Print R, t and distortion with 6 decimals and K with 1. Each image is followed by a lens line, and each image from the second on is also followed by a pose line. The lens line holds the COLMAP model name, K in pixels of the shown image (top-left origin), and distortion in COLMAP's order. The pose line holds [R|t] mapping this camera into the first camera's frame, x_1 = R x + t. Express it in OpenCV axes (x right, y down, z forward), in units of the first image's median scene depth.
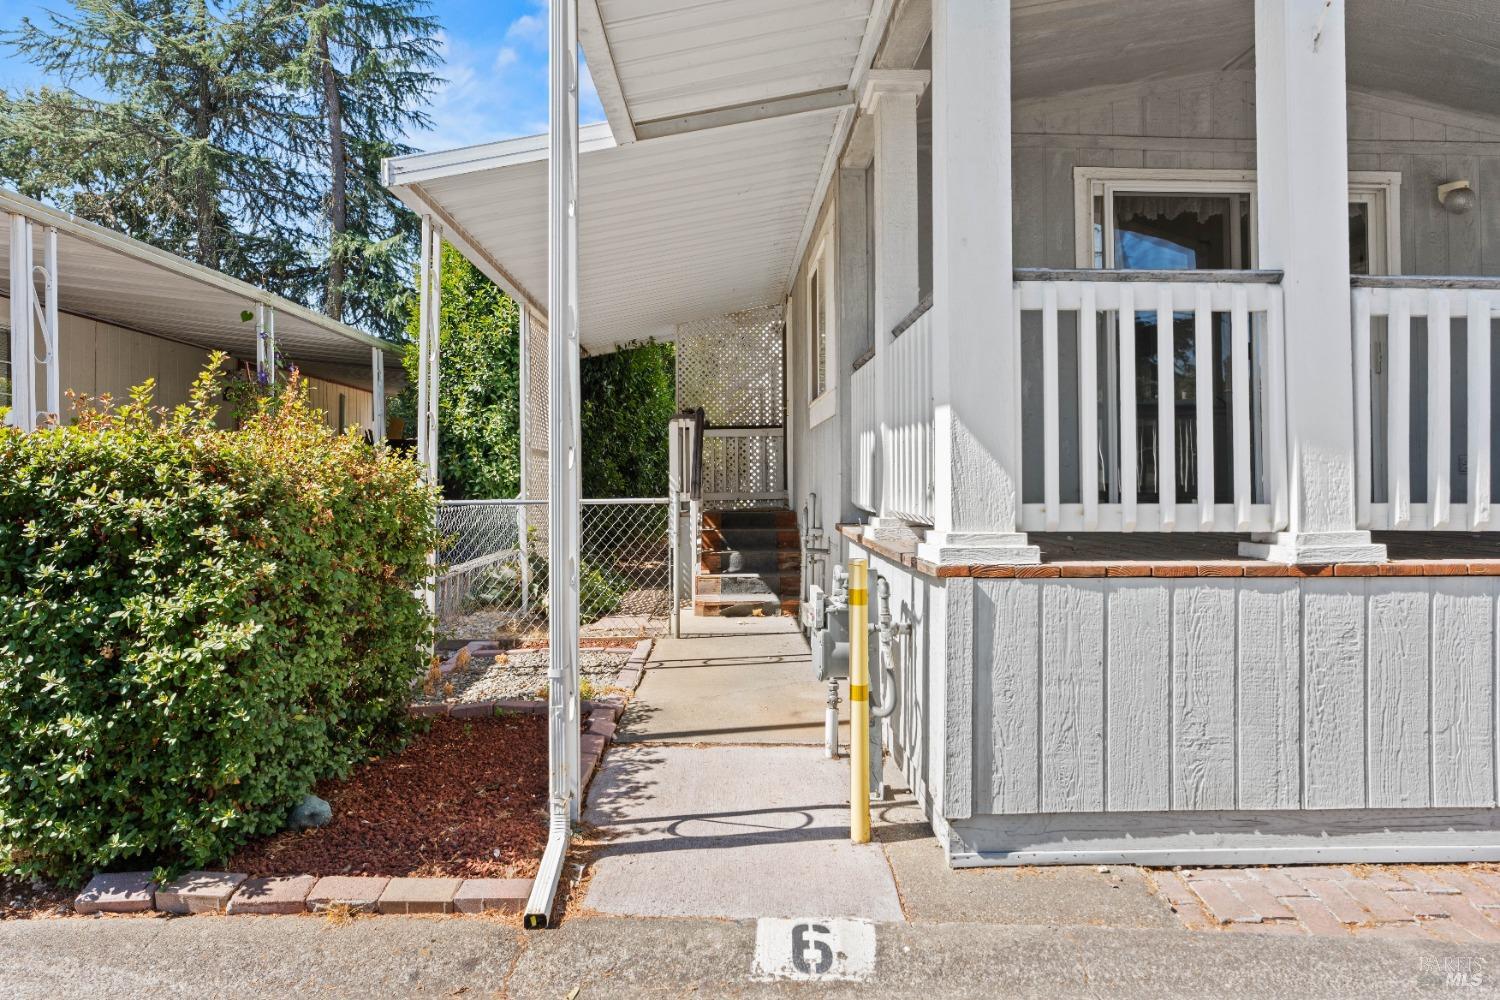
lens RADIAL K [[874.2, 0, 774.5], [0, 874.2, 454.0], [0, 0, 1]] dist [-0.001958, -0.000448]
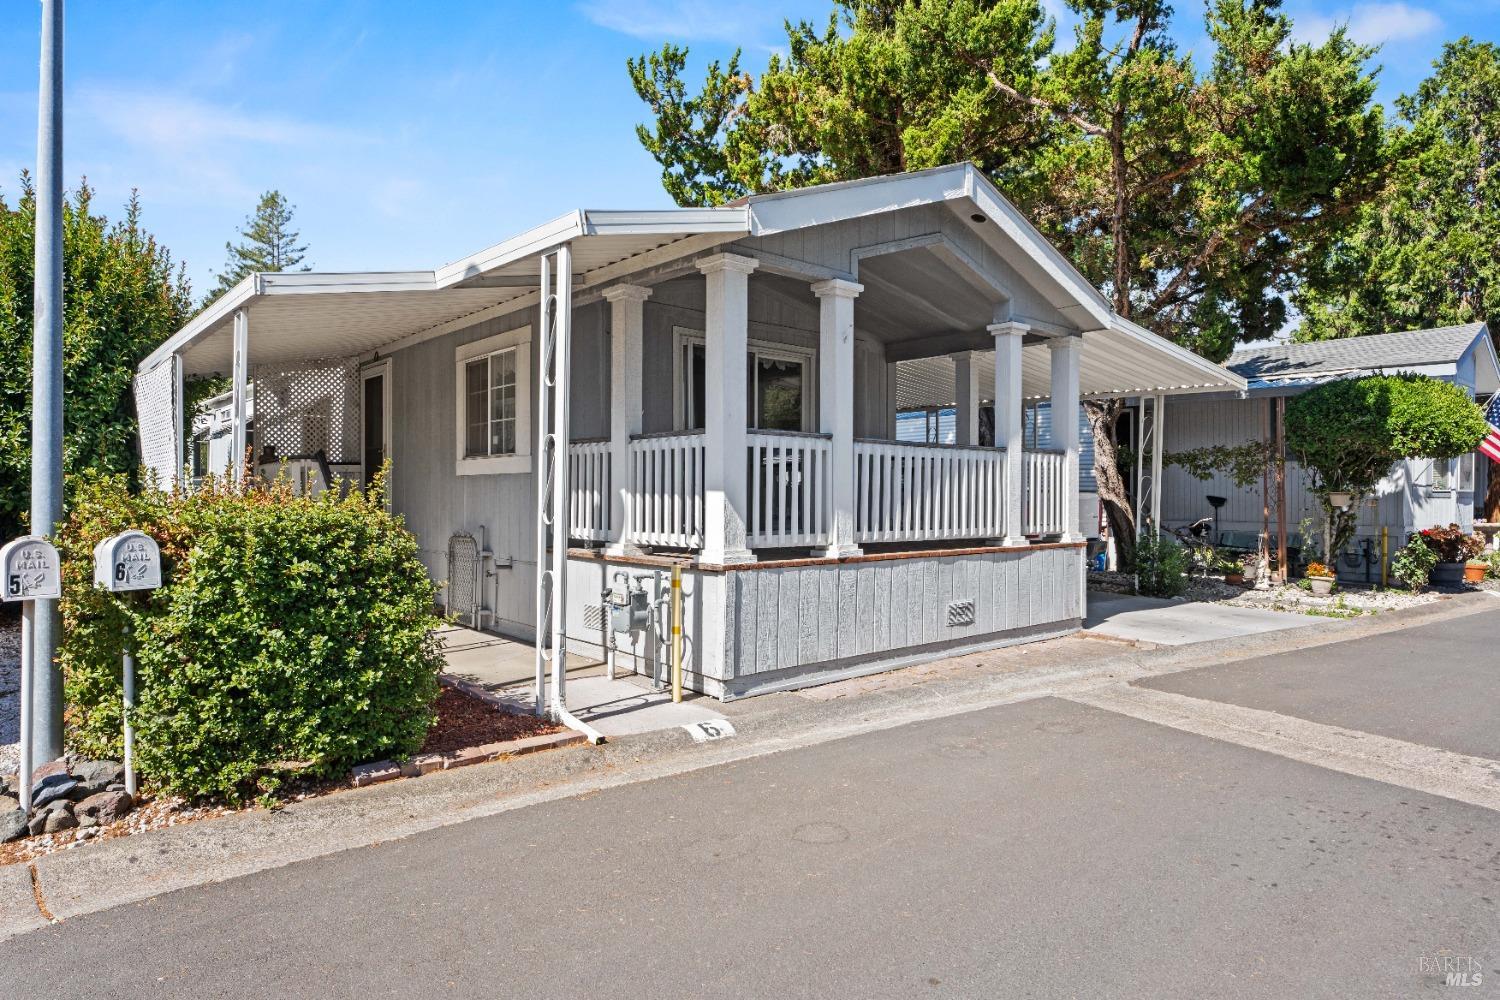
lens RADIAL K [[874.2, 0, 743.3], [0, 874.2, 497.2], [0, 0, 1]] dist [-0.001958, -0.000448]
pose [[0.777250, 0.003003, 0.629185, -1.123894], [-0.021594, 0.999527, 0.021905, -0.089432], [-0.628822, -0.030612, 0.776947, -0.705523]]
